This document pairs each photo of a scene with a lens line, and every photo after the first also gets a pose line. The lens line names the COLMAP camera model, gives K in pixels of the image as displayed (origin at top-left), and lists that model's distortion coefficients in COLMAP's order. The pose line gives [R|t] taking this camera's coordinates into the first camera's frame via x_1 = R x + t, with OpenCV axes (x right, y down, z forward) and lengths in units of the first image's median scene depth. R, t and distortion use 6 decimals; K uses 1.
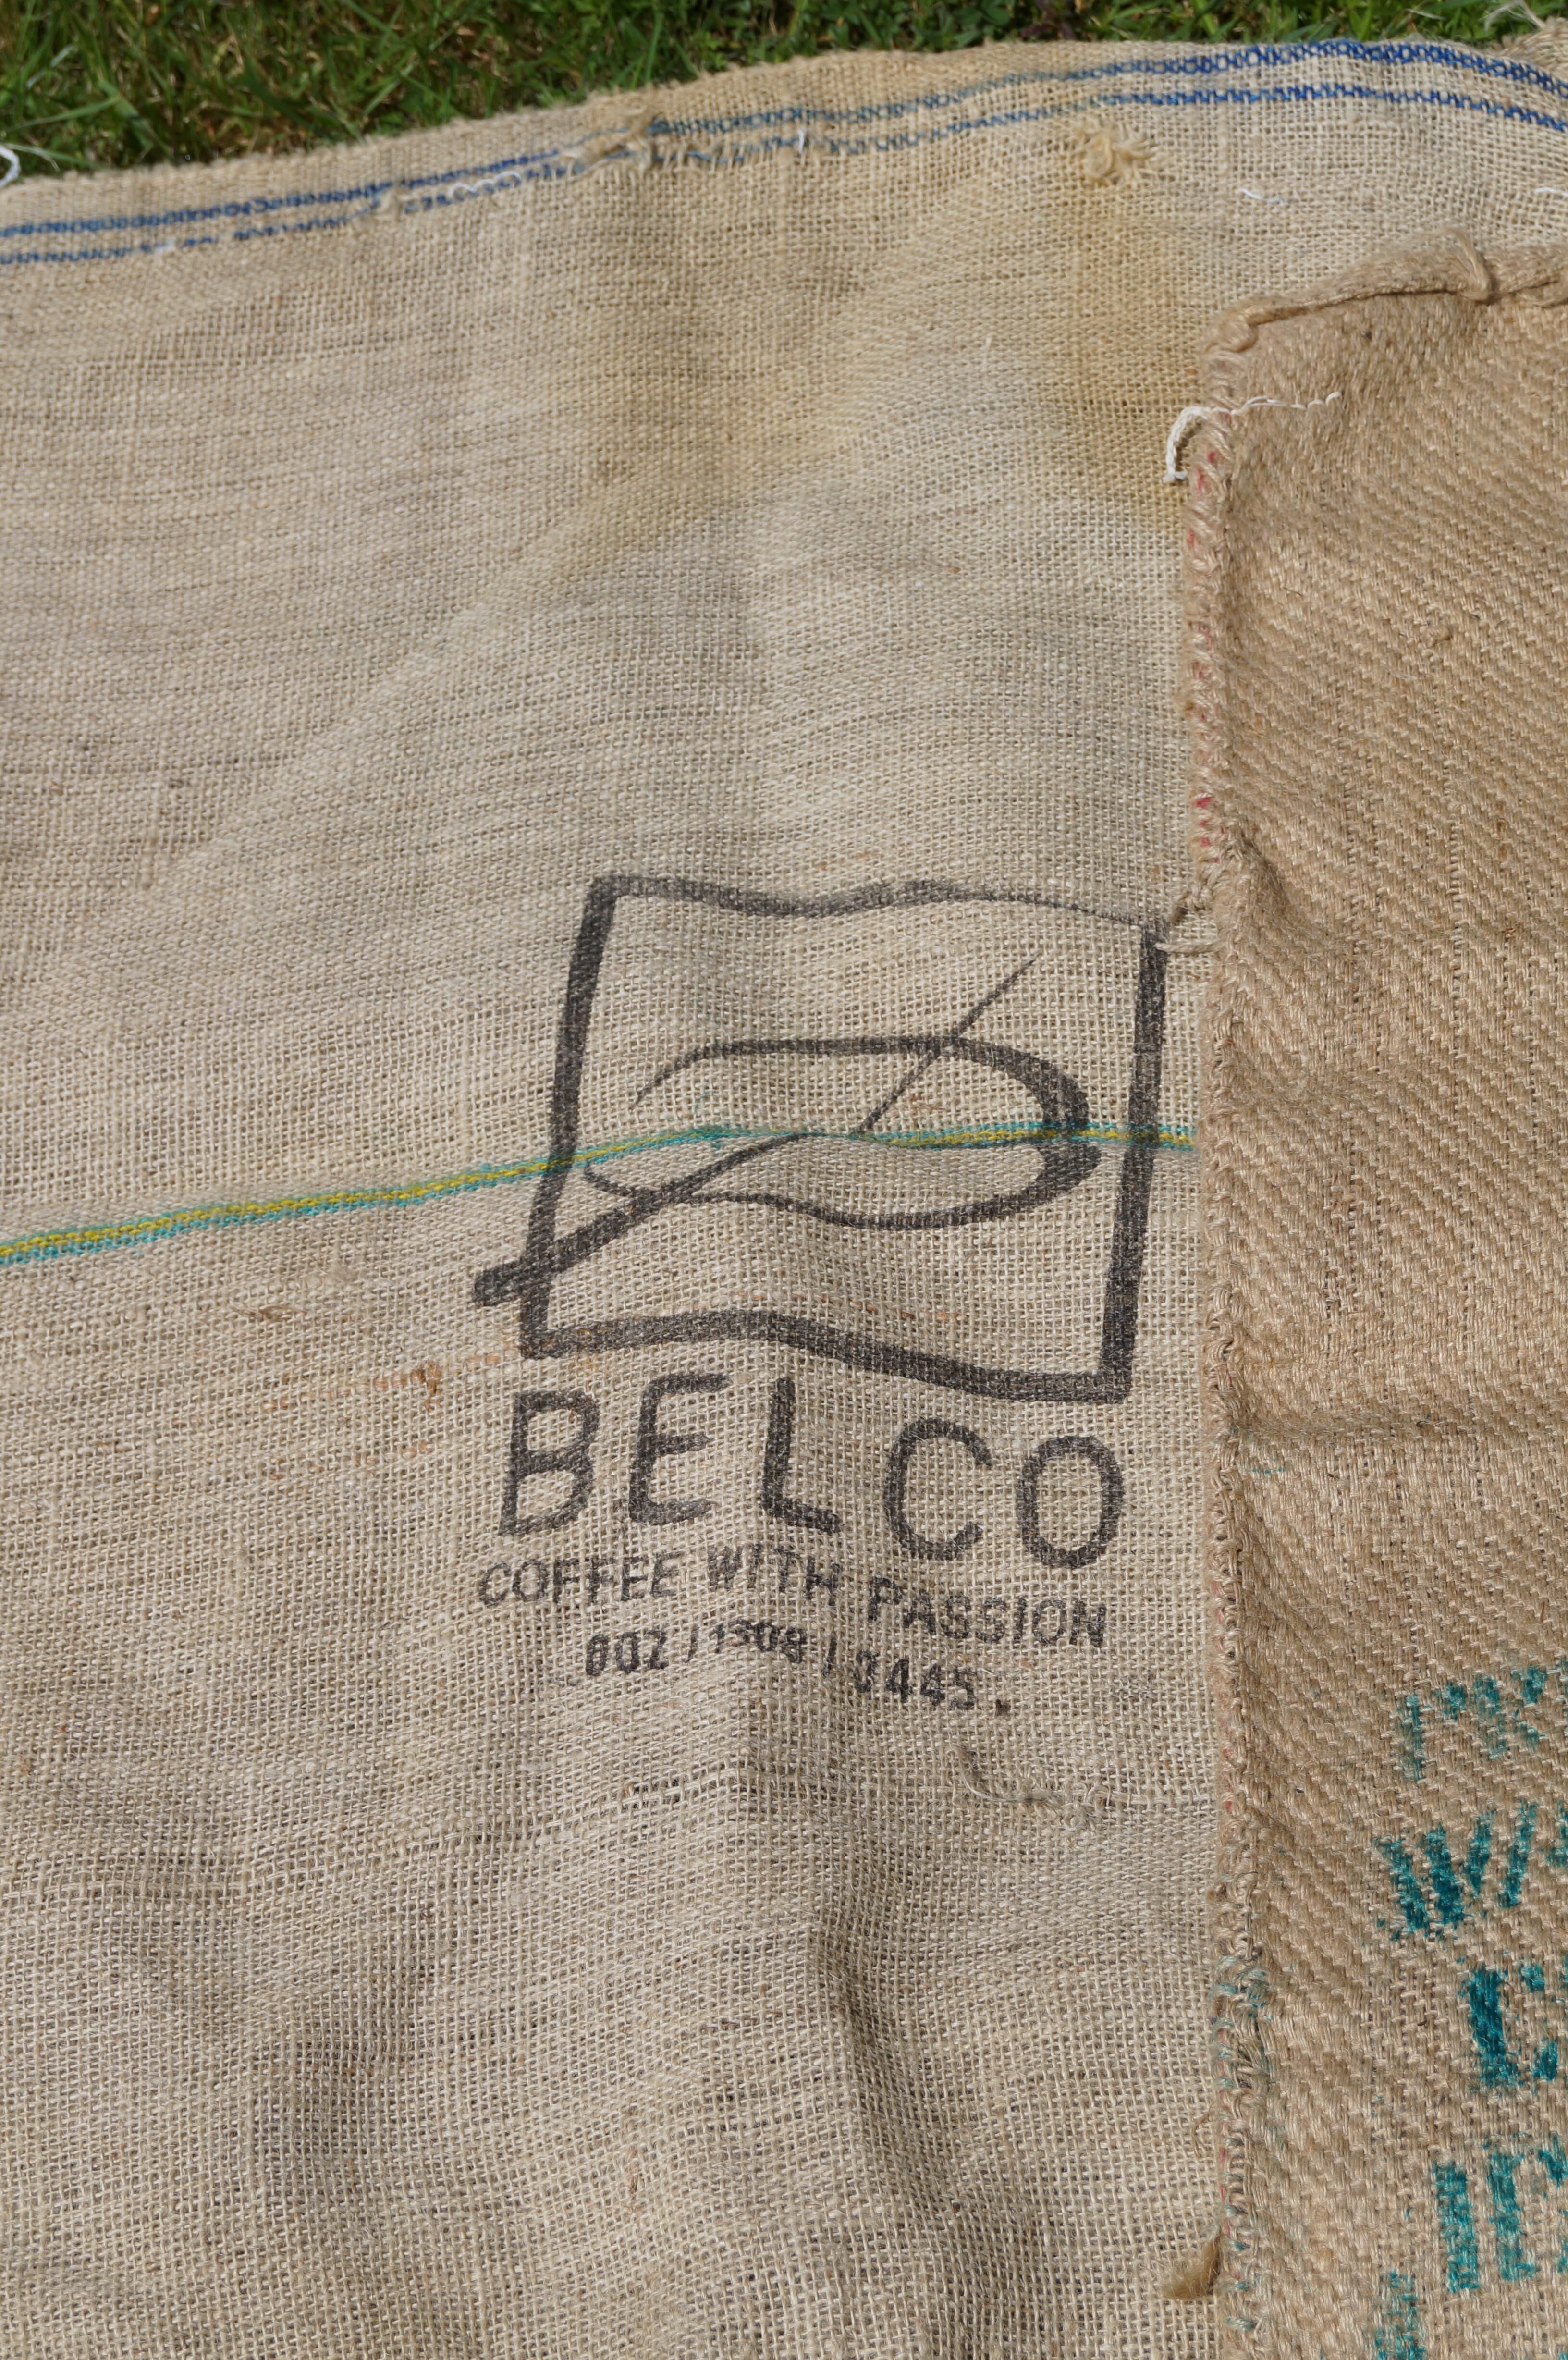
lens RADIAL K [[5211.4, 0, 784.0], [0, 5211.4, 1180.0], [0, 0, 1]] dist [-0.016909, -0.068150]
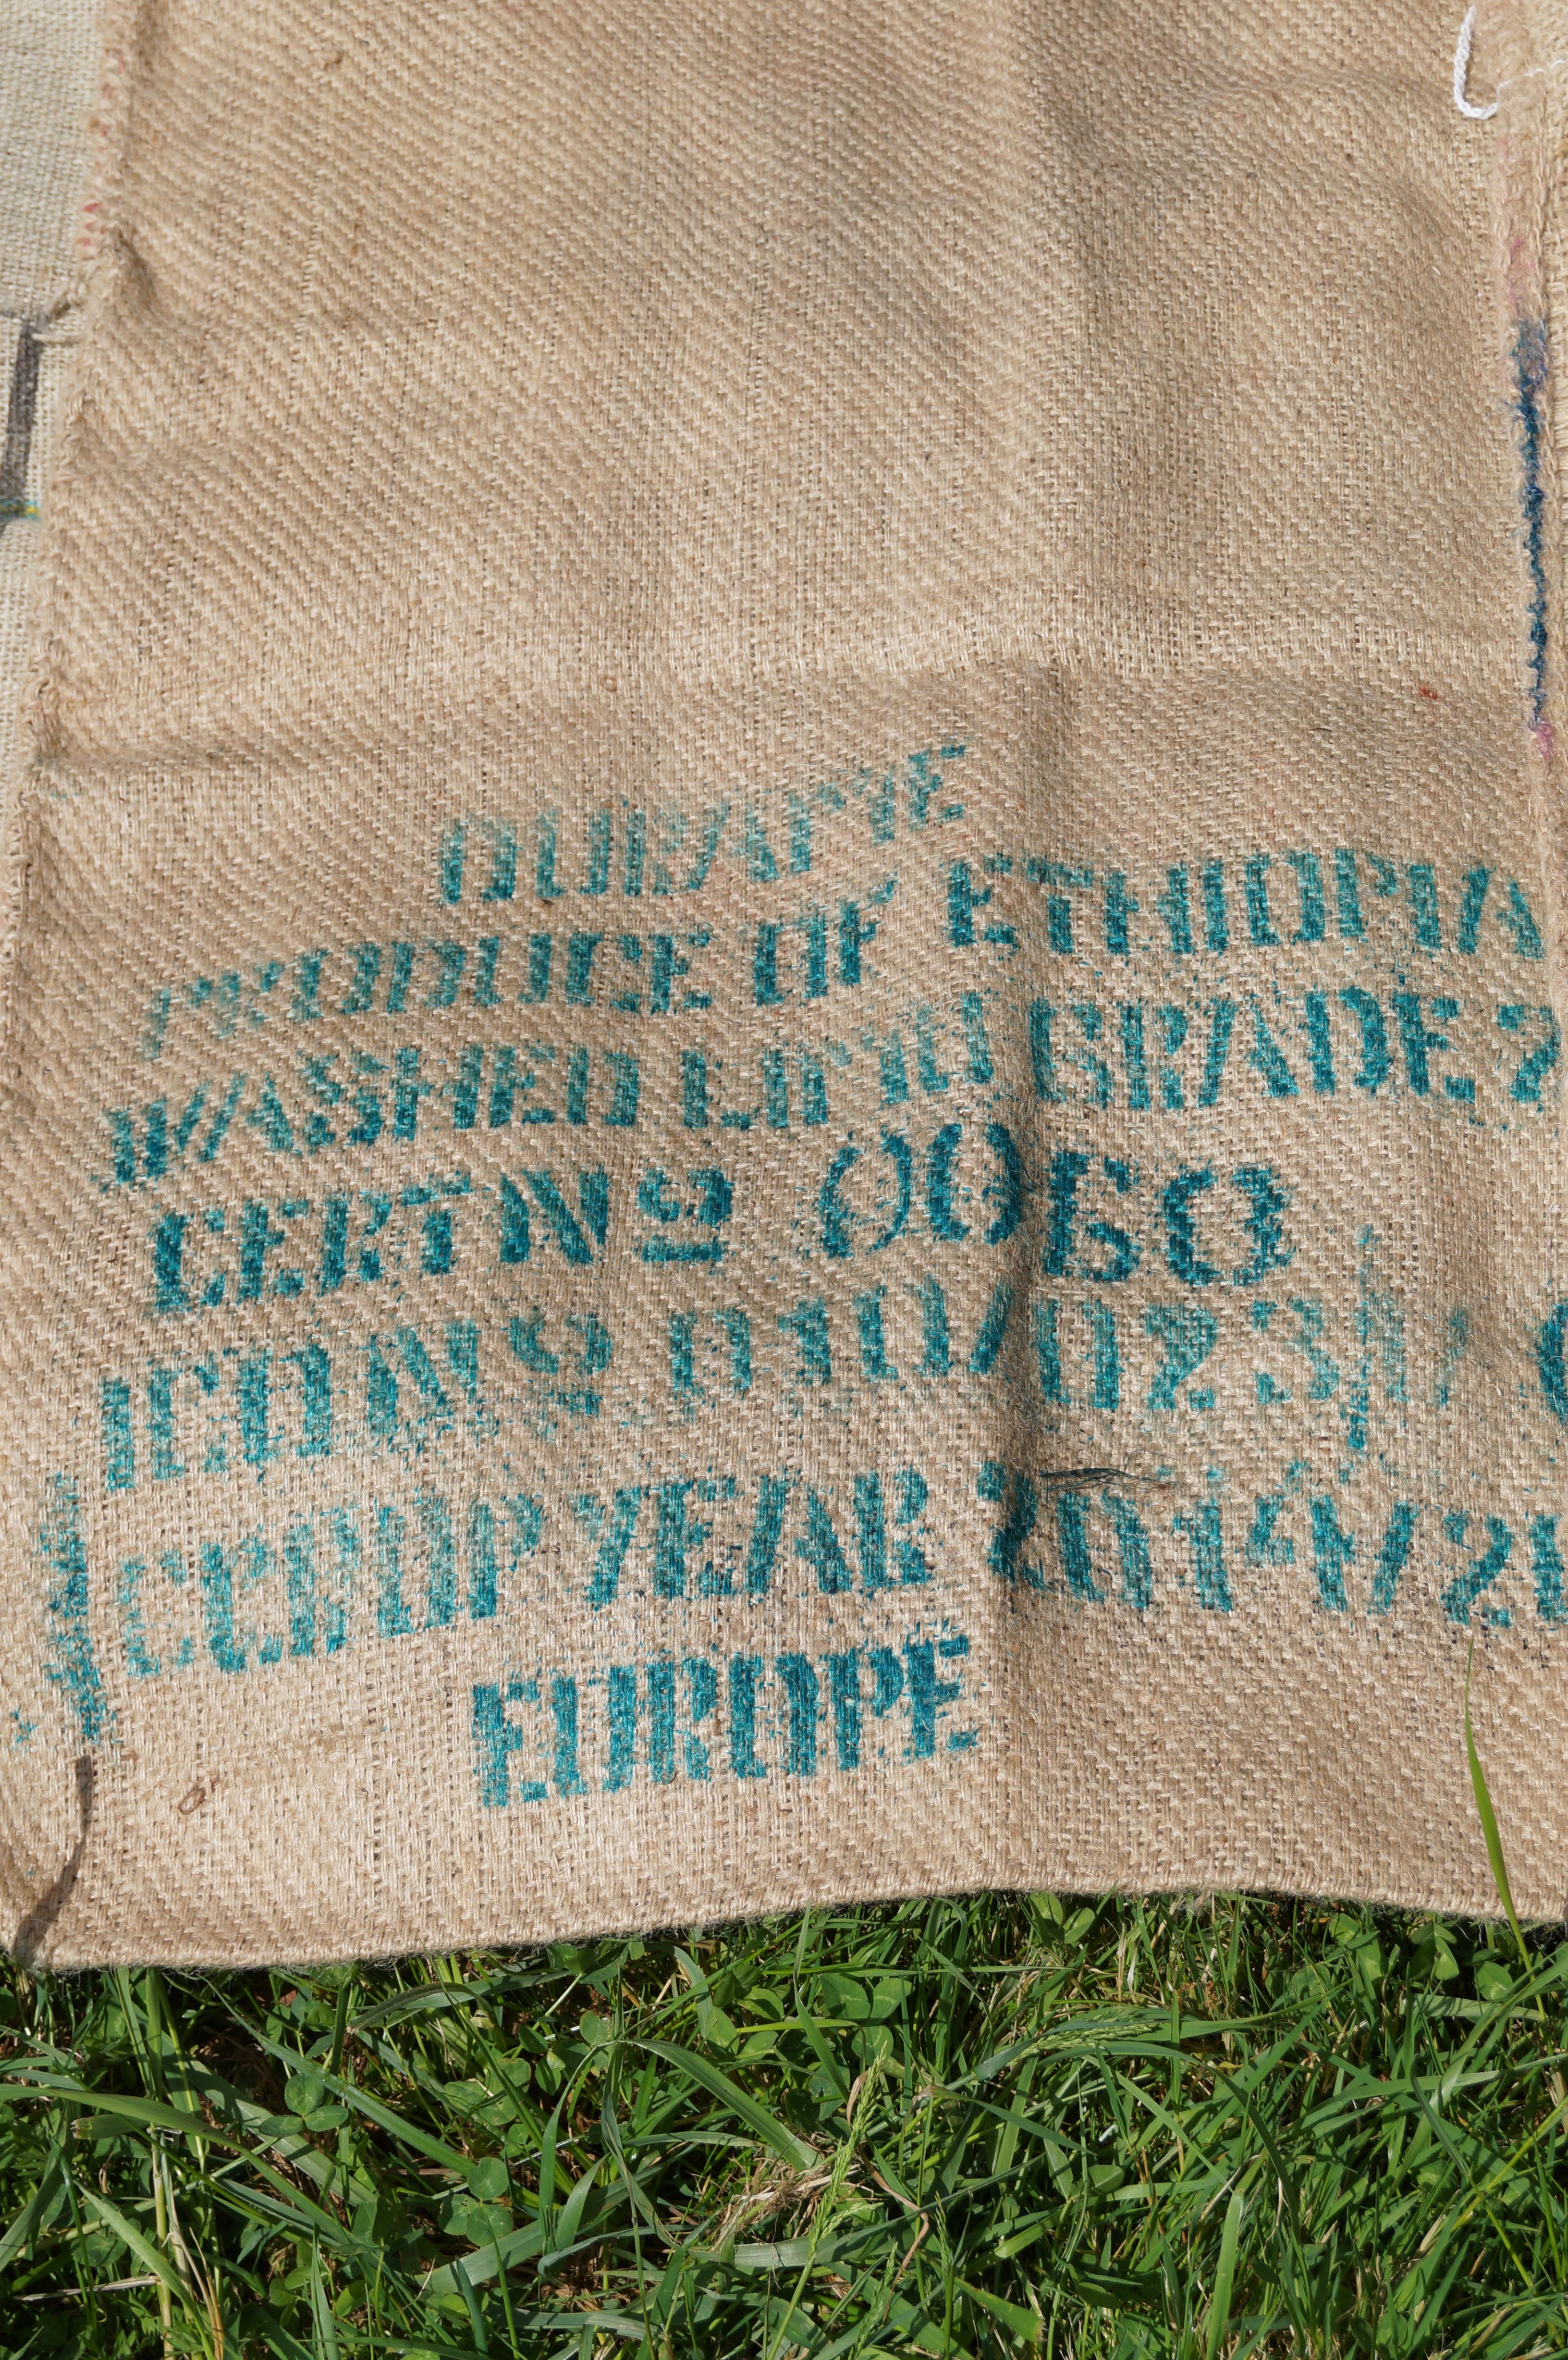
lens RADIAL K [[5211.4, 0, 784.0], [0, 5211.4, 1180.0], [0, 0, 1]] dist [-0.016909, -0.068150]
pose [[0.999689, 0.003385, 0.024710, 0.215069], [-0.004399, 0.999146, 0.041082, 0.090198], [-0.024550, -0.041178, 0.998850, -0.088858]]
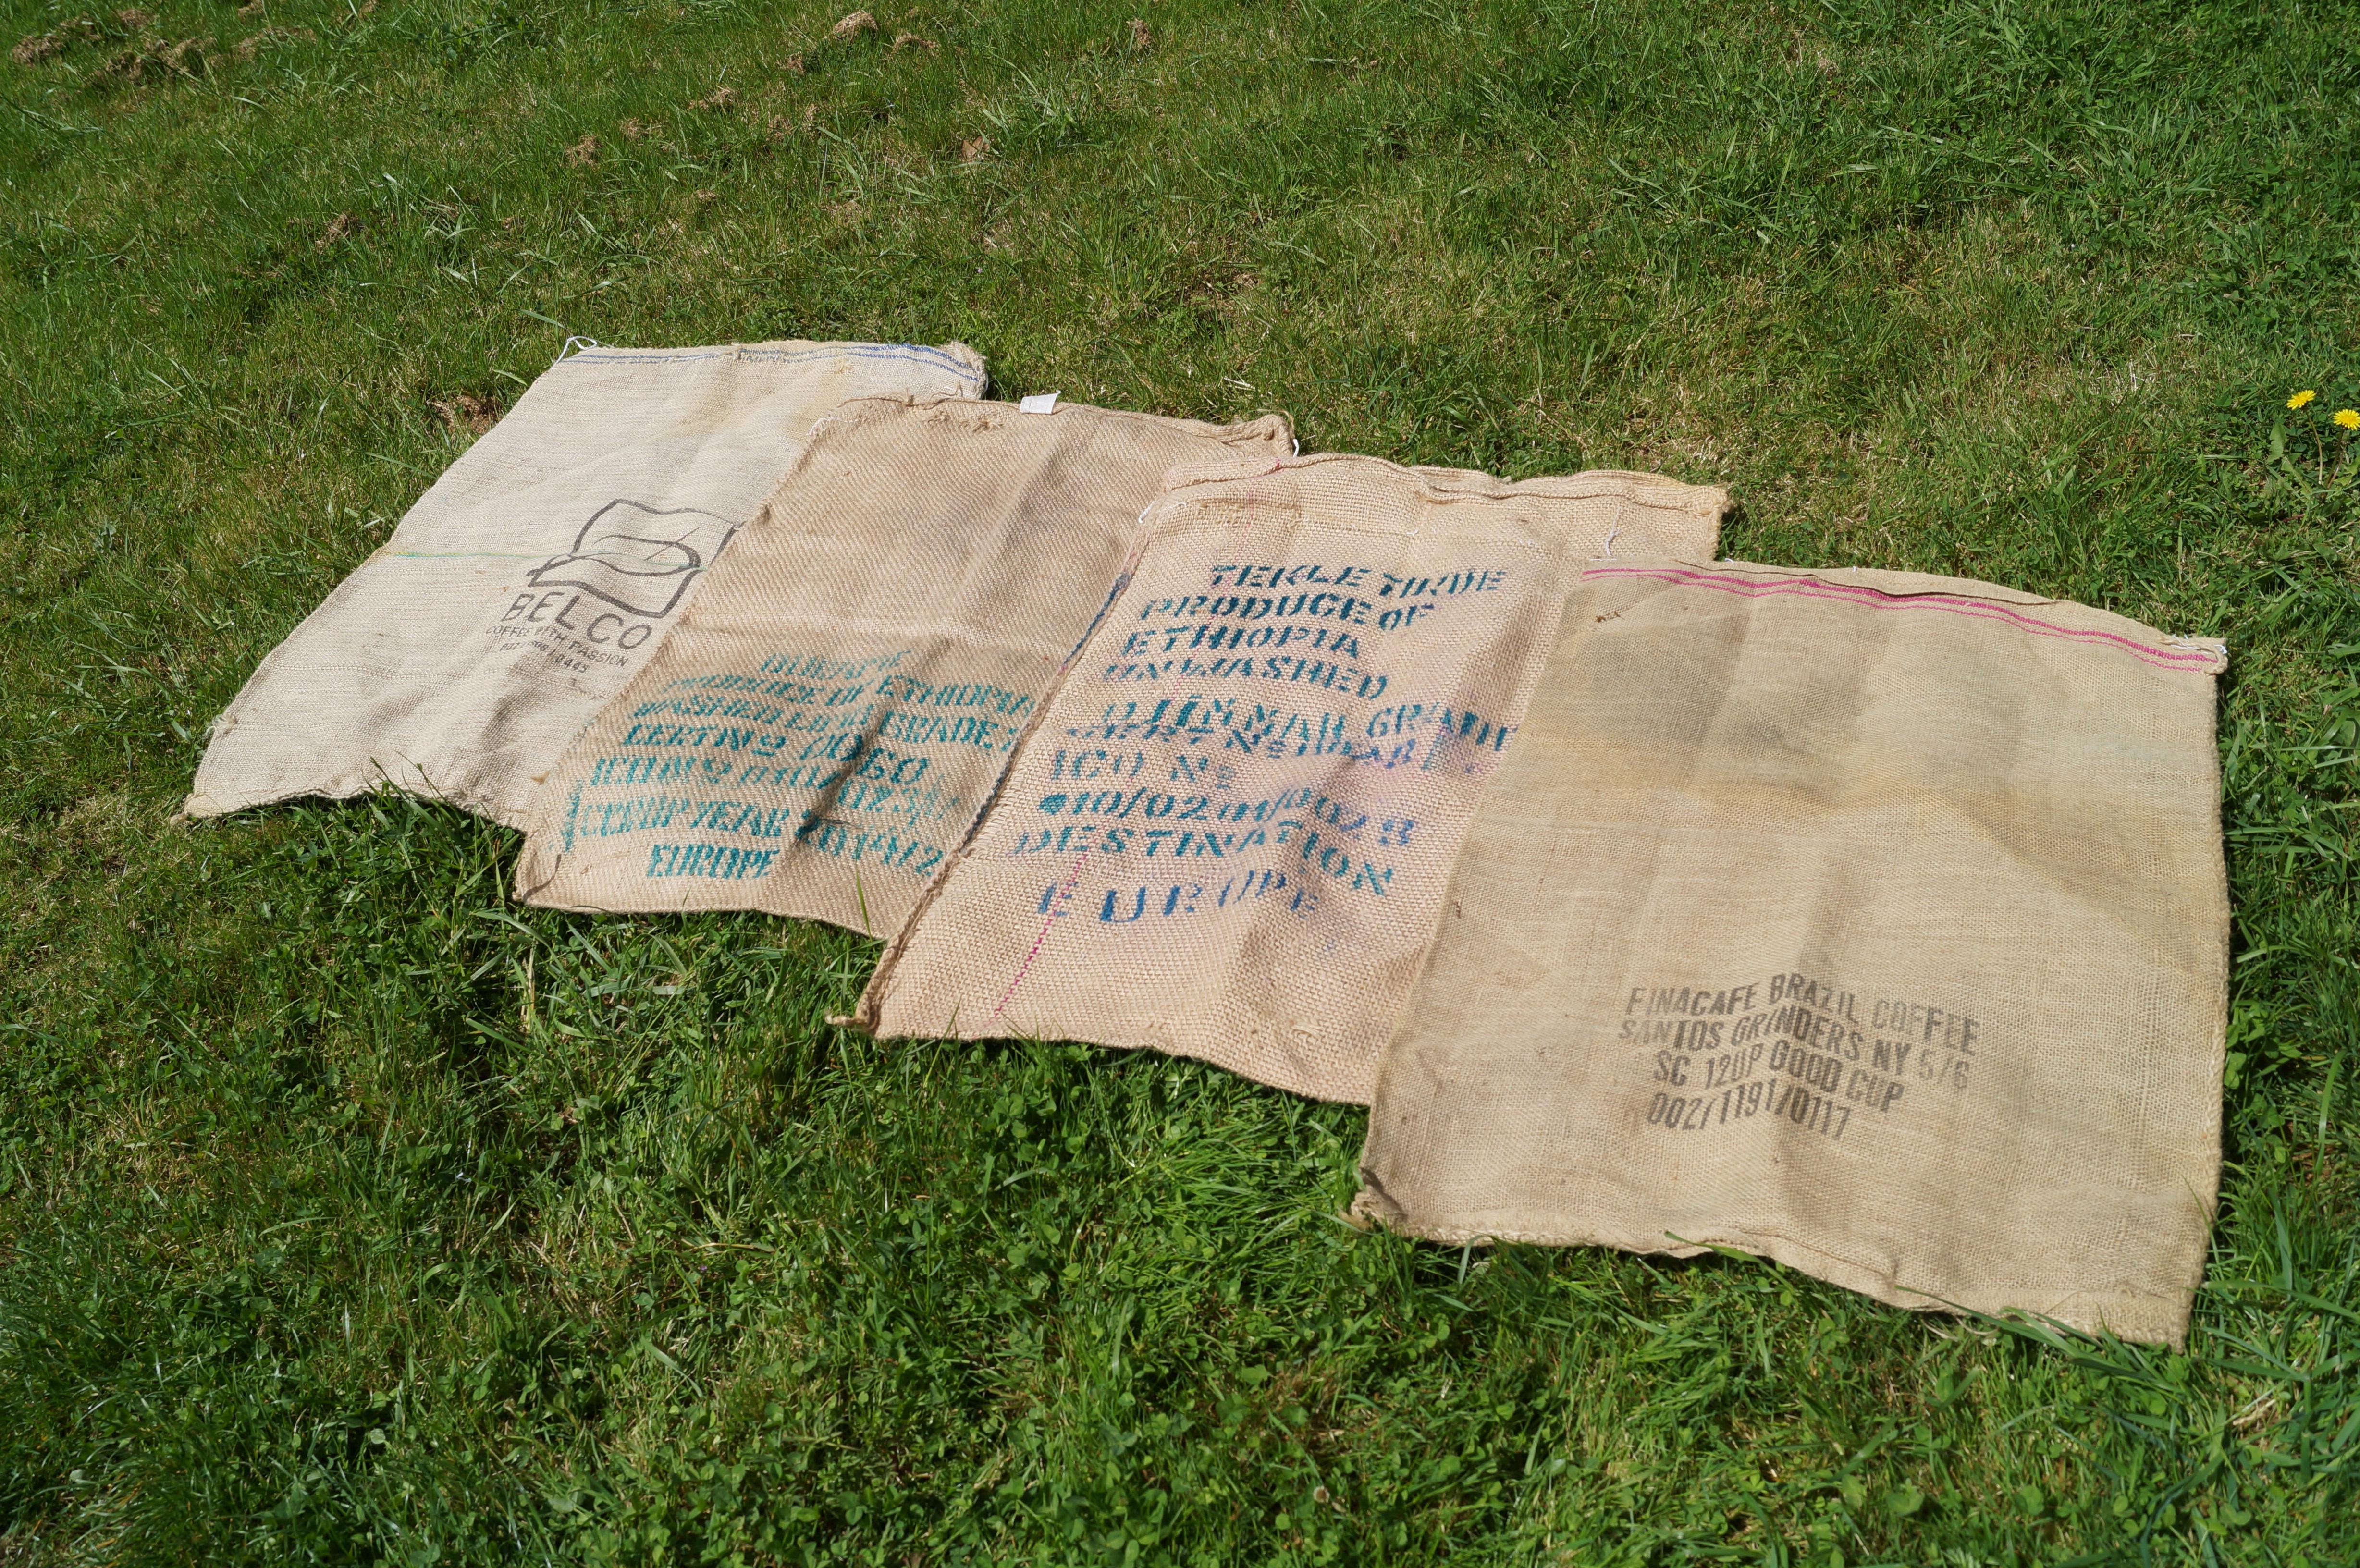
lens RADIAL K [[2033.0, 0, 1180.0], [0, 2033.0, 784.0], [0, 0, 1]] dist [-0.077980, -0.000557]
pose [[0.965110, 0.171790, -0.197615, 0.751556], [-0.204149, 0.966263, -0.157033, 0.317457], [0.163972, 0.191897, 0.967620, -0.342321]]
